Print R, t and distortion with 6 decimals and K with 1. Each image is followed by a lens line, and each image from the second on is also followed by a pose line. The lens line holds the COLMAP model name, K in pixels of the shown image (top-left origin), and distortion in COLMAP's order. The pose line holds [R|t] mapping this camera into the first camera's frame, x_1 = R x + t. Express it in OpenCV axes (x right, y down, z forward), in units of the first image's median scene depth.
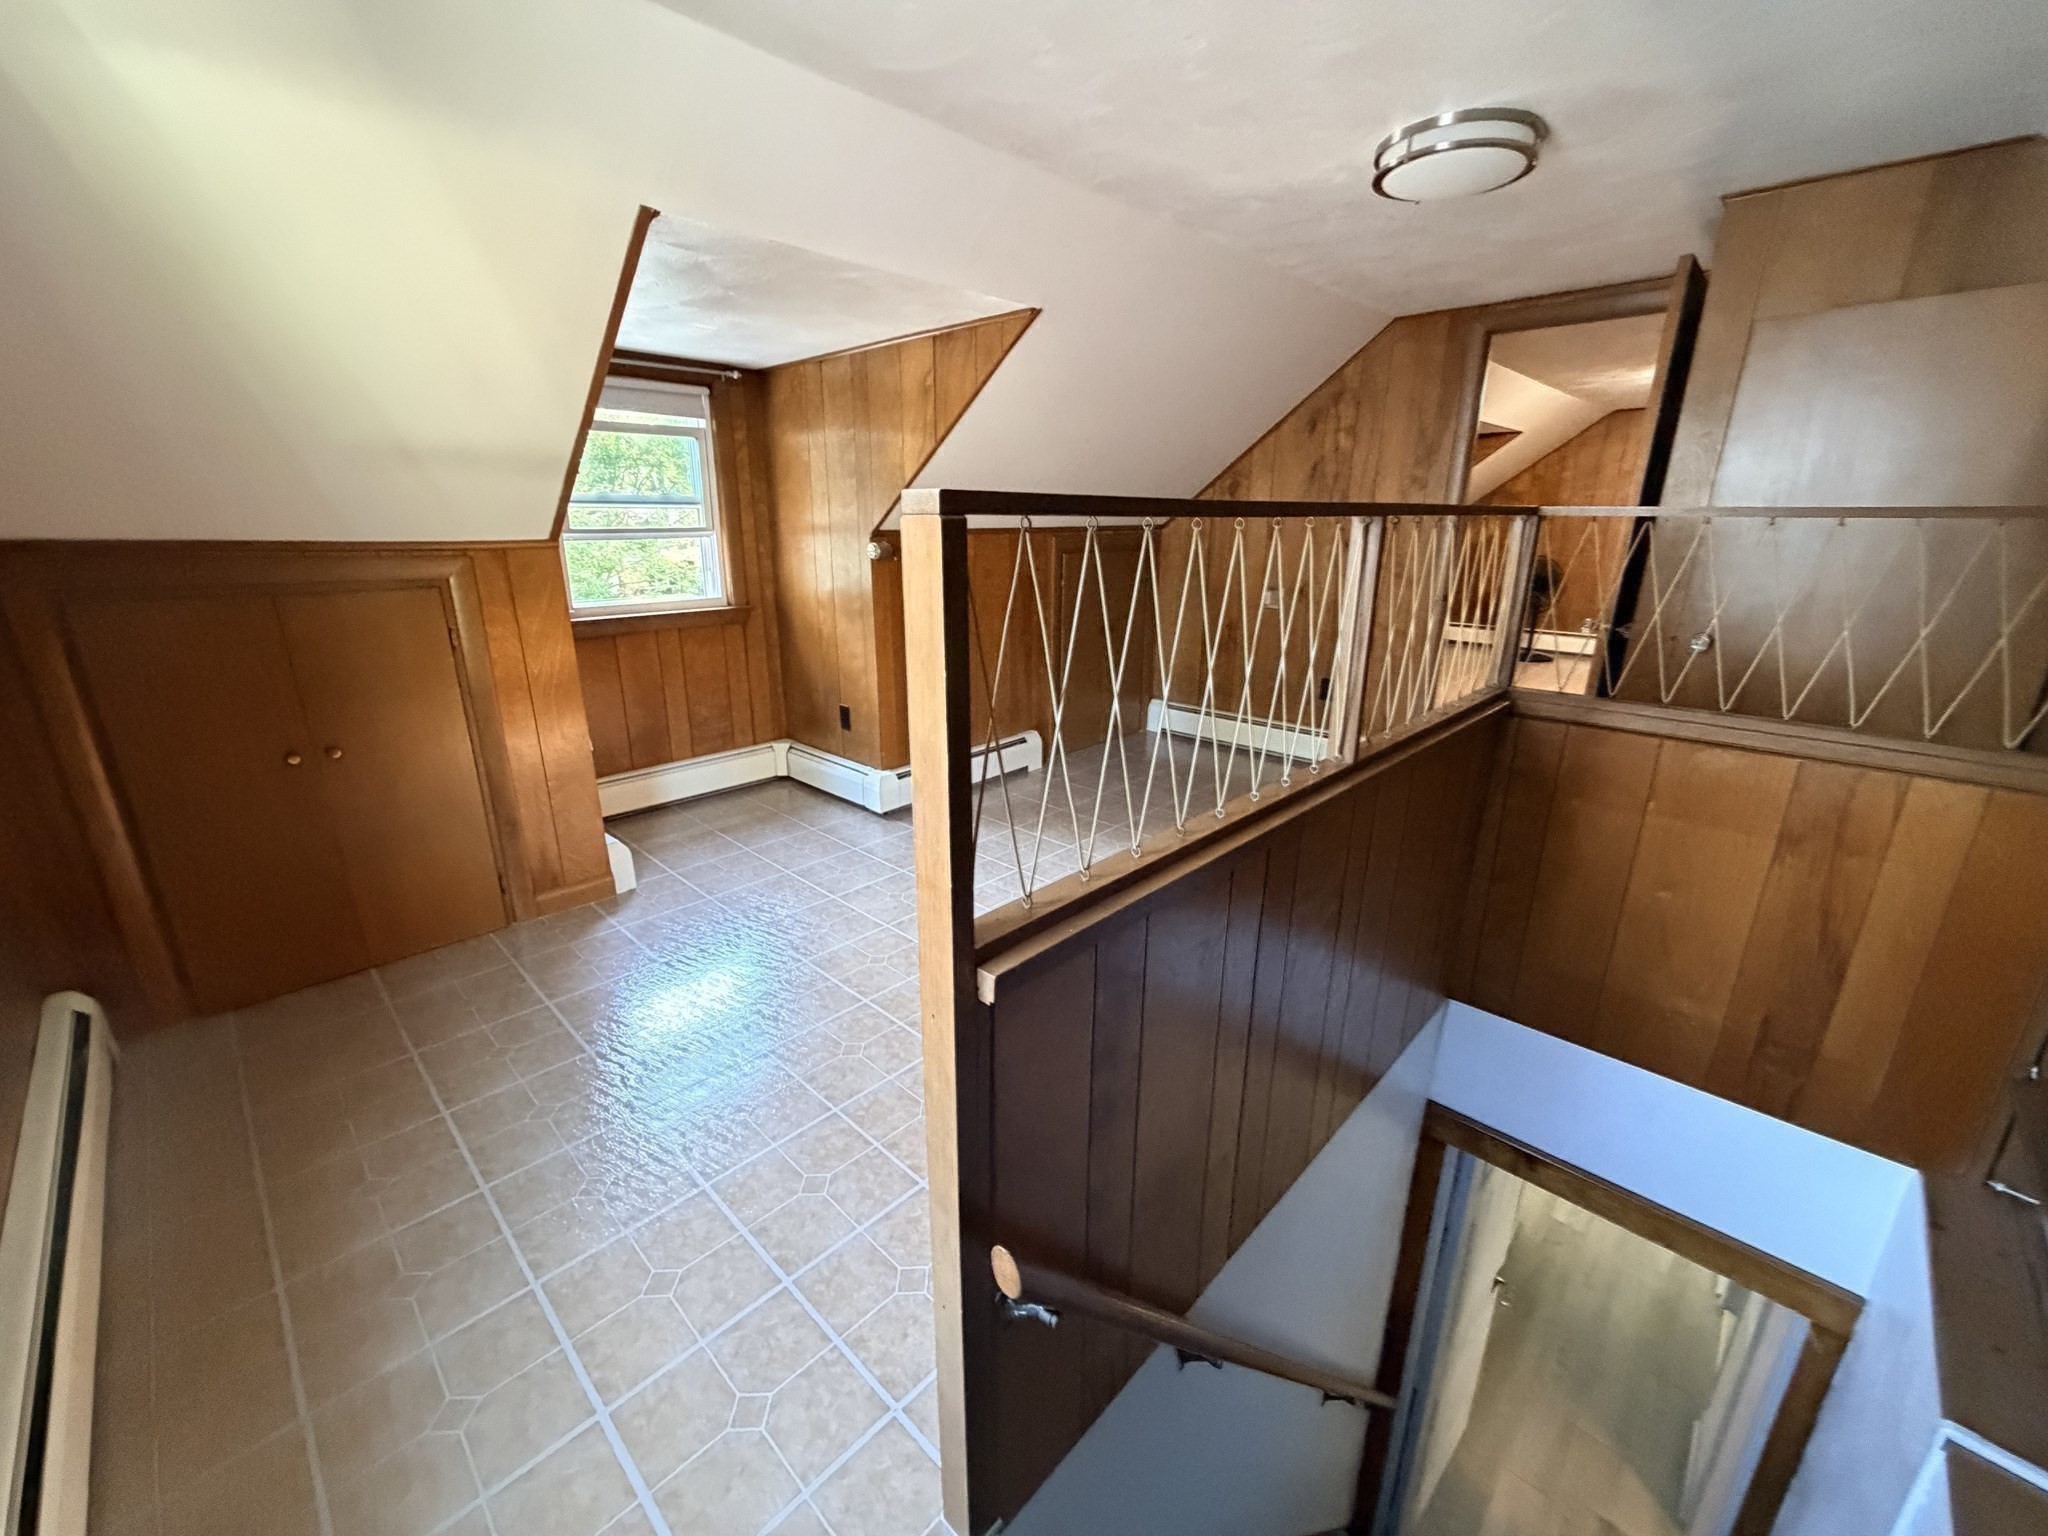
lens RADIAL K [[809.3, 0, 1017.9], [0, 809.3, 772.9], [0, 0, 1]] dist [-0.001506, -0.000195]
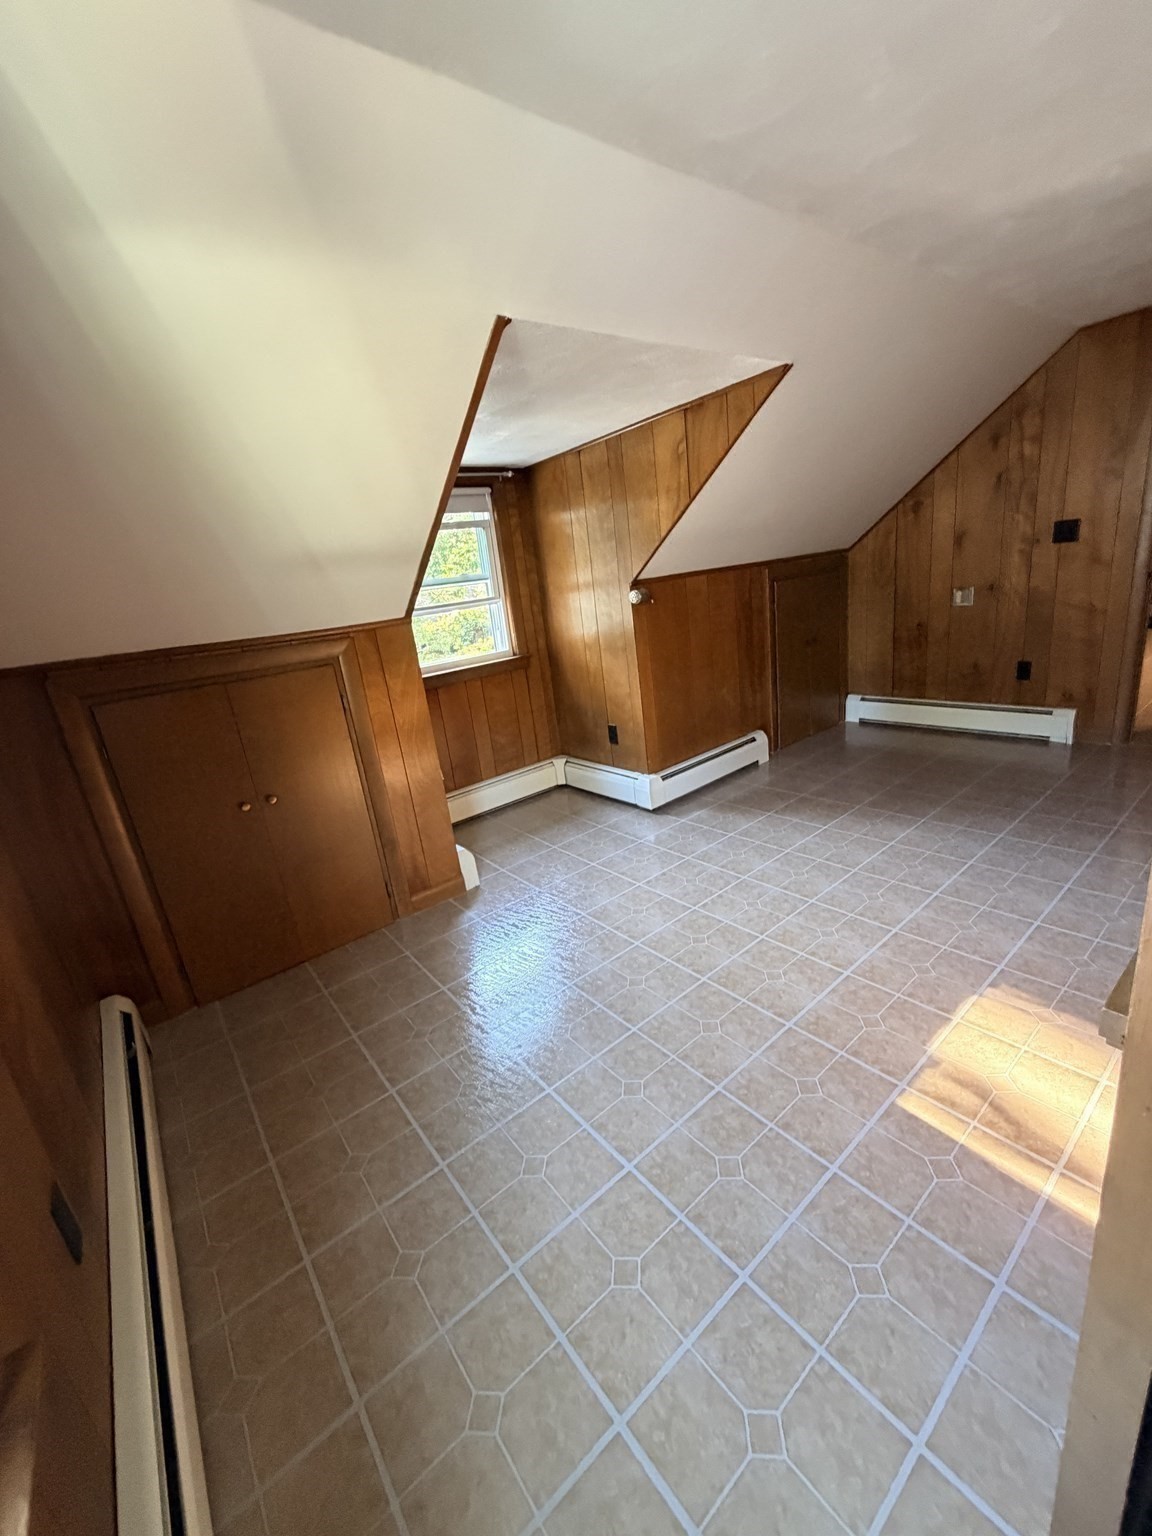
lens RADIAL K [[607.0, 0, 579.0], [0, 607.0, 762.7], [0, 0, 1]] dist [-0.001506, -0.000195]
pose [[0.983622, -0.084727, -0.159089, -0.136911], [0.083847, 0.996403, -0.012252, -0.020799], [0.159555, -0.001288, 0.987188, 0.080489]]
